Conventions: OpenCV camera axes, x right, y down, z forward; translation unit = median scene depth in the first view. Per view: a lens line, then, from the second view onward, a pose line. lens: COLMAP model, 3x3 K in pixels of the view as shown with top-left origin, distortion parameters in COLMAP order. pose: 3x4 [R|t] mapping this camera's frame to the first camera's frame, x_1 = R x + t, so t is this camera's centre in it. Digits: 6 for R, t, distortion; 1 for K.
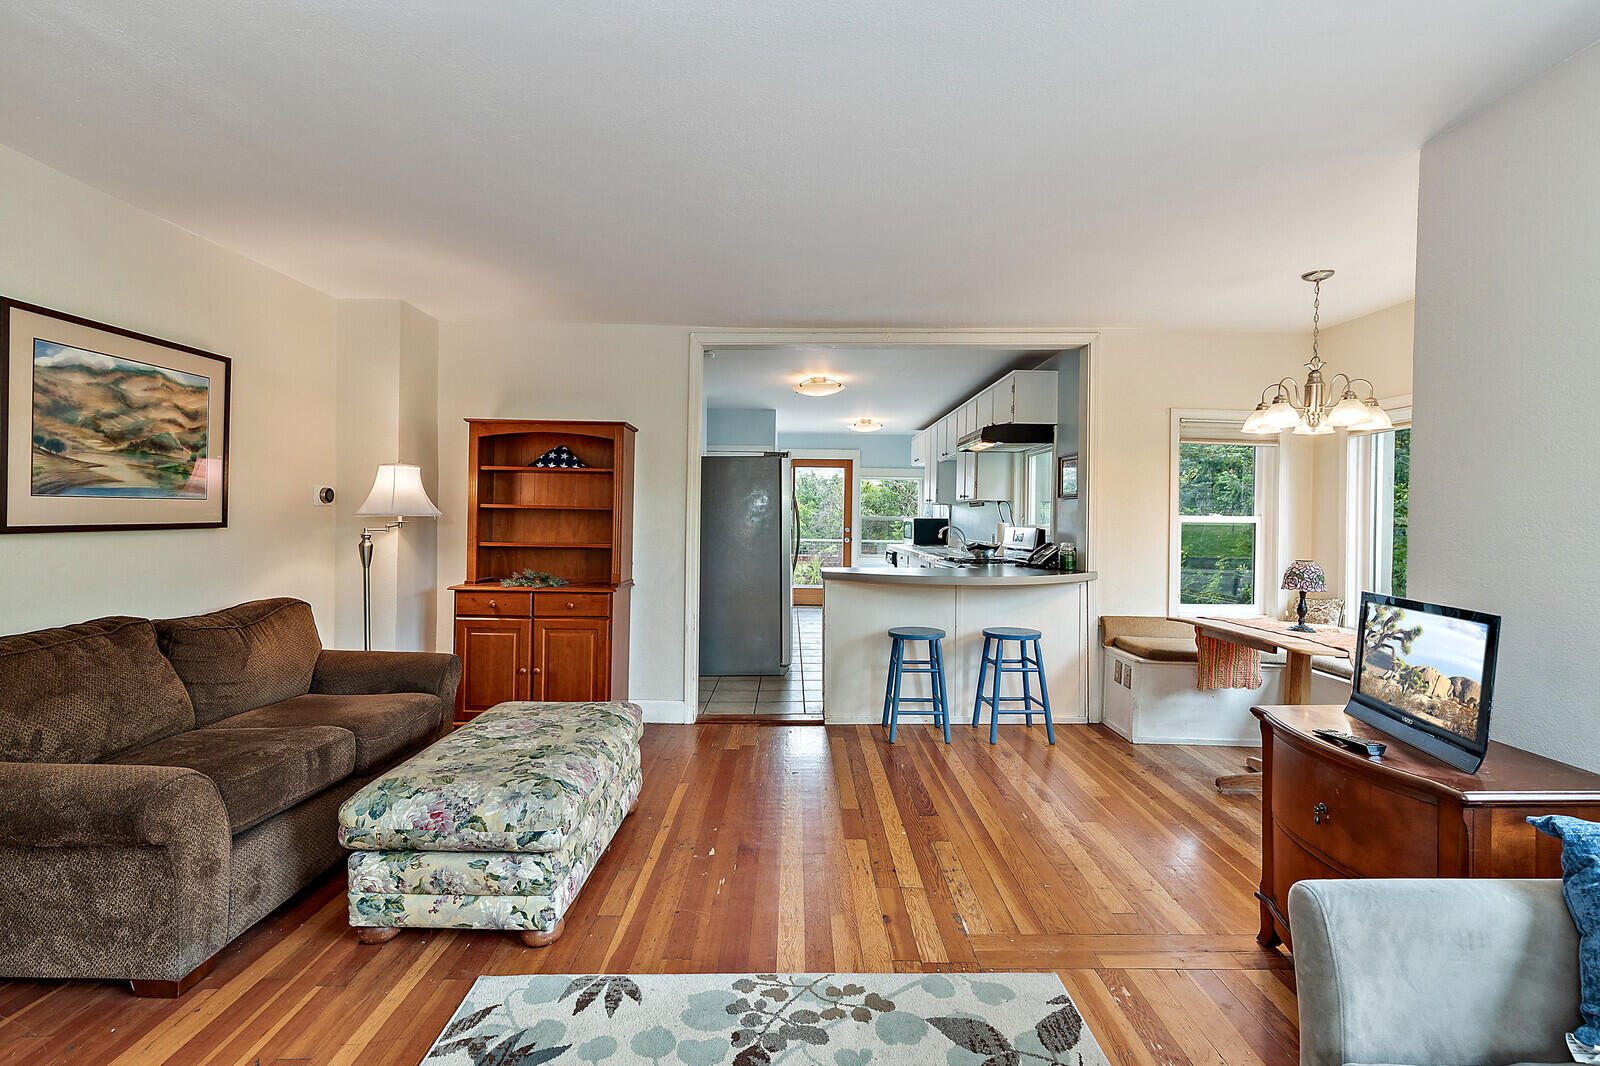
lens RADIAL K [[724.7, 0, 804.2], [0, 724.7, 525.1], [0, 0, 1]] dist [0.008513, -0.001112]
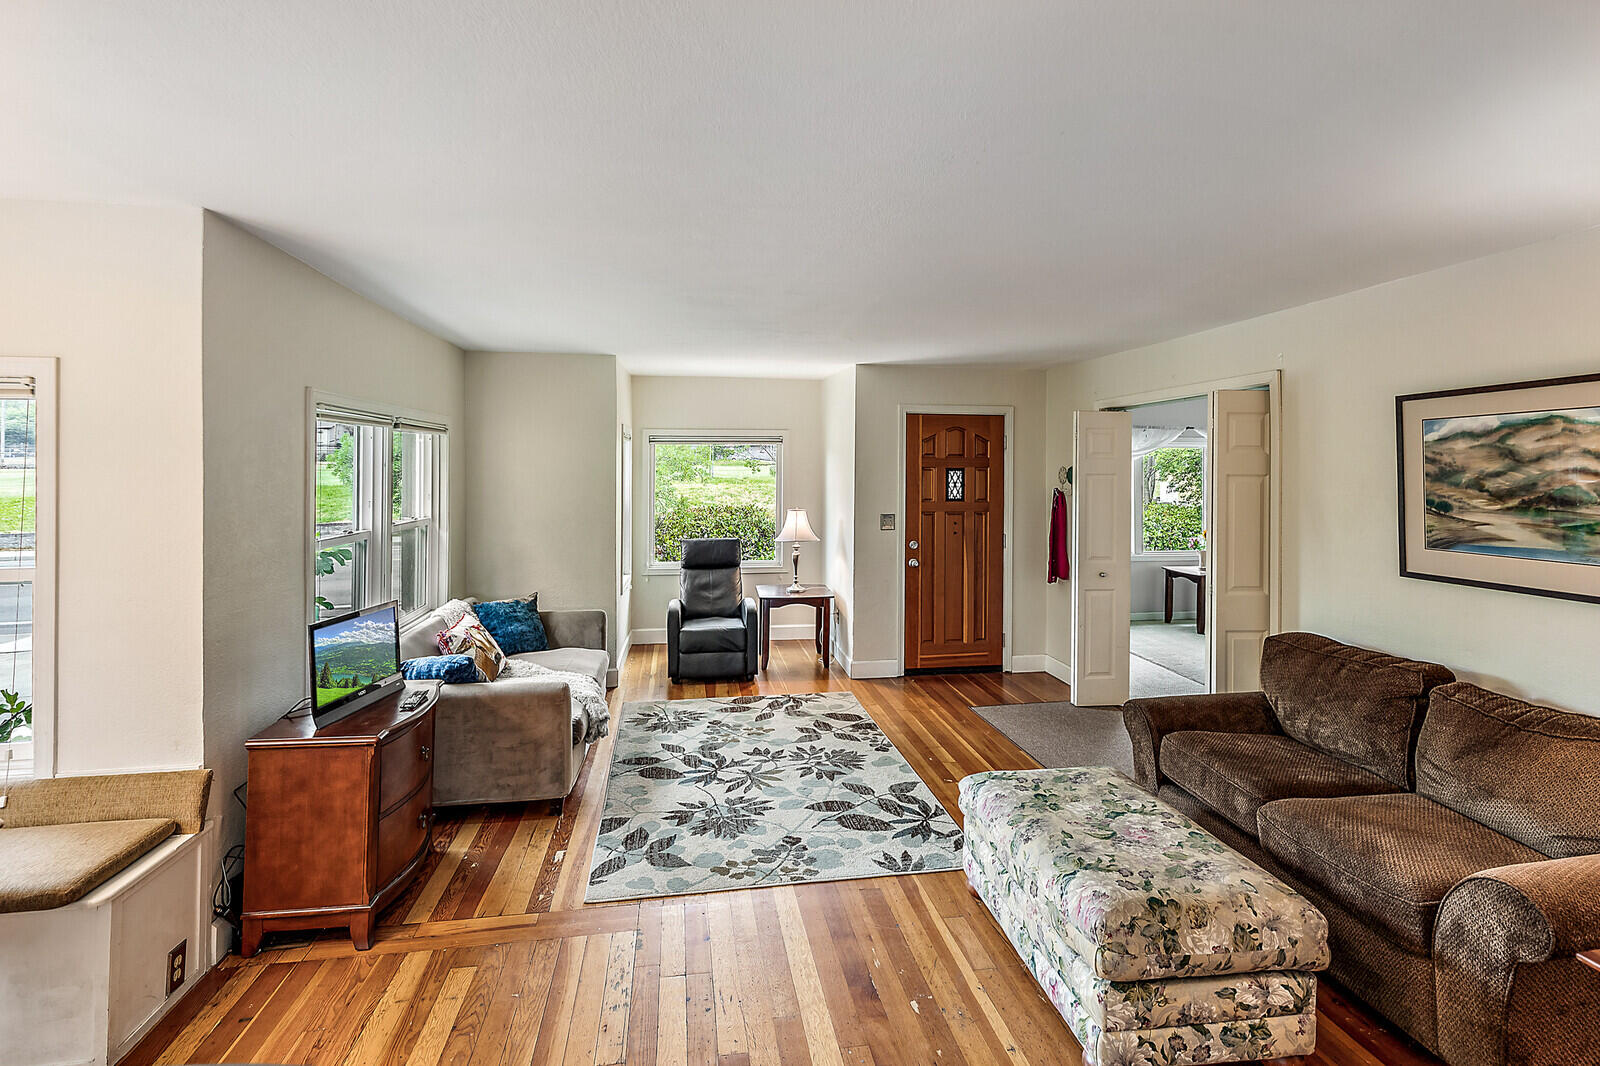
lens RADIAL K [[723.3, 0, 833.5], [0, 723.3, 470.8], [0, 0, 1]] dist [0.002159, -0.000318]
pose [[-0.980526, -0.019385, -0.195431, 0.126568], [-0.020819, 0.999769, 0.005286, -0.137344], [0.195283, 0.009252, -0.980703, 1.747730]]
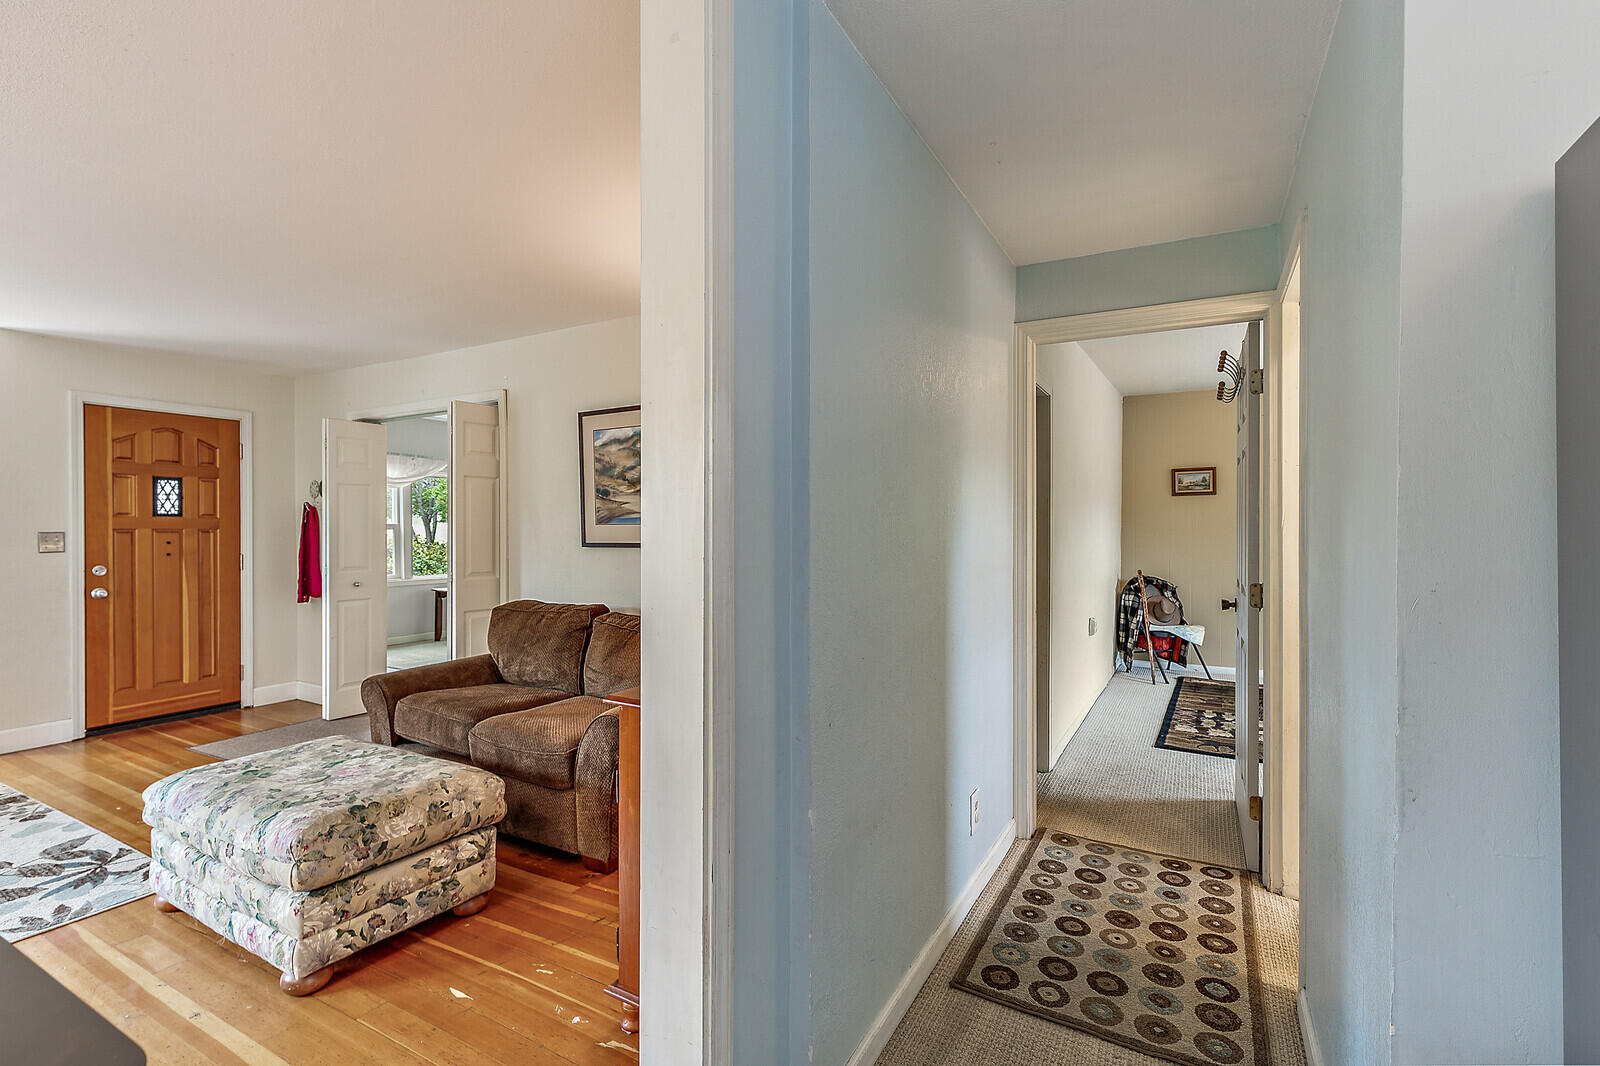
lens RADIAL K [[694.7, 0, 767.8], [0, 694.7, 530.0], [0, 0, 1]] dist [0.002431, 0.000306]
pose [[-0.500369, -0.008676, -0.865769, 0.105112], [-0.014043, 0.999900, -0.001904, -0.027092], [0.865698, 0.011205, -0.500441, 1.877590]]
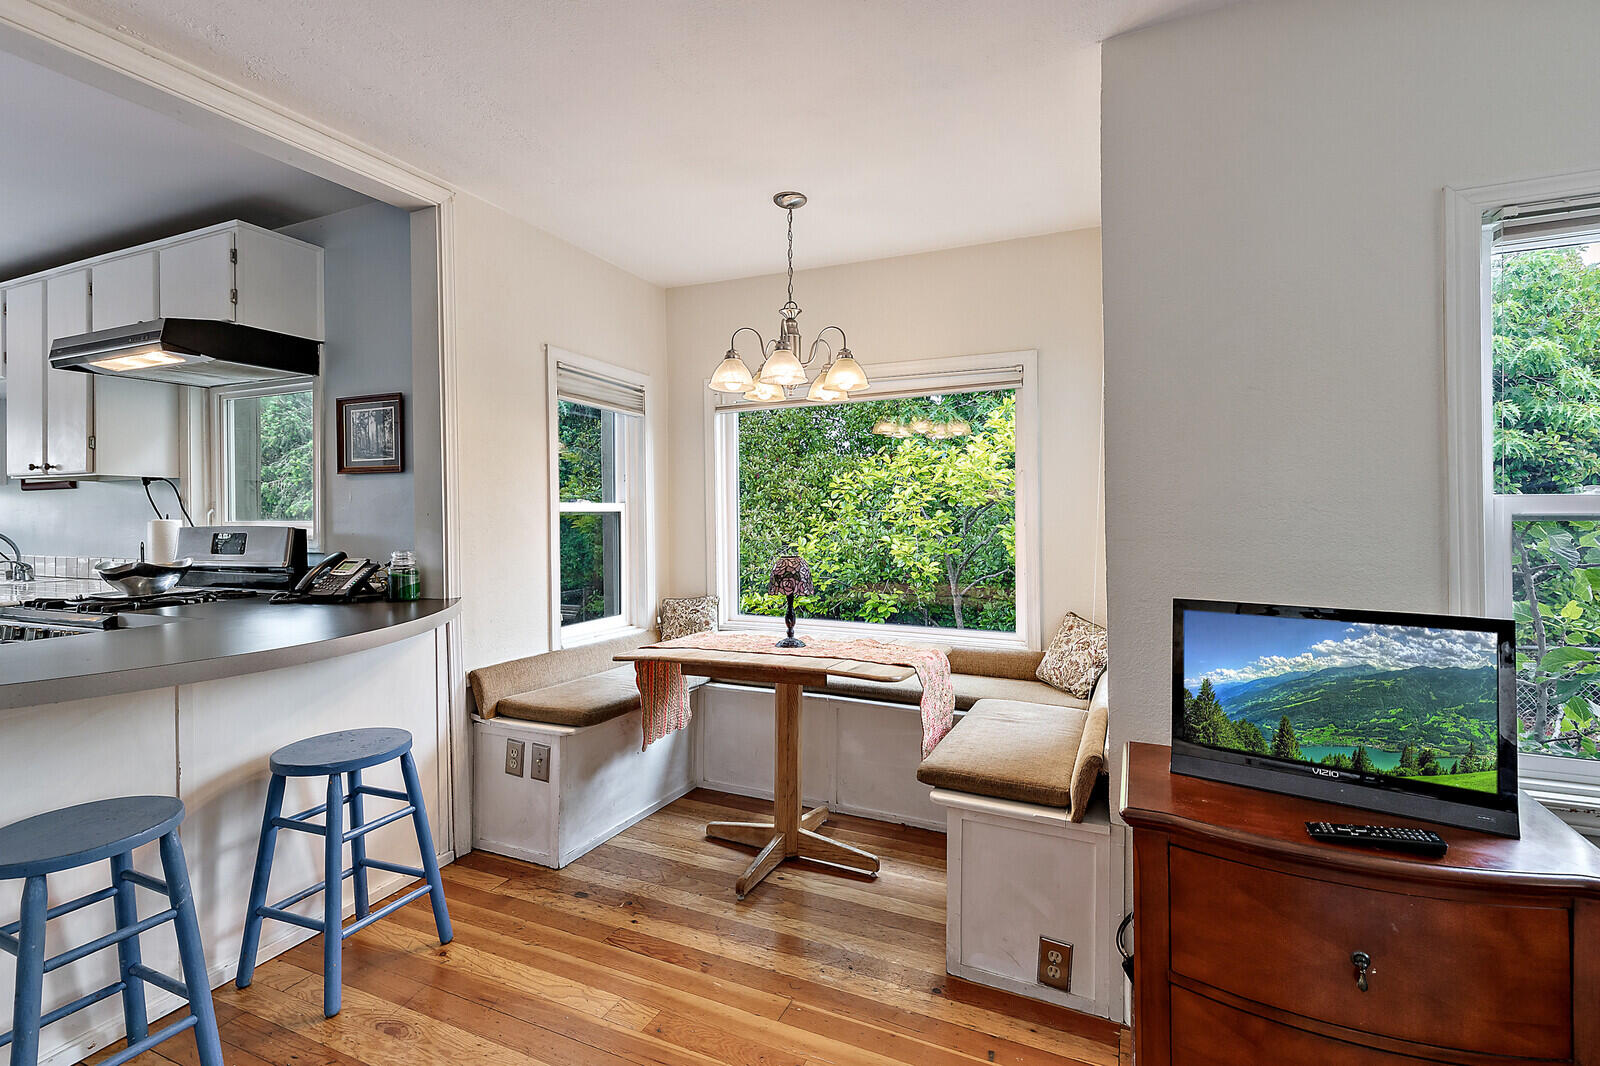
lens RADIAL K [[736.7, 0, 809.9], [0, 736.7, 514.3], [0, 0, 1]] dist [0.008594, -0.001008]
pose [[0.418777, -0.018495, 0.907901, -0.035787], [0.021800, 0.999709, 0.010310, -0.005445], [-0.907827, 0.015475, 0.419059, 0.772071]]
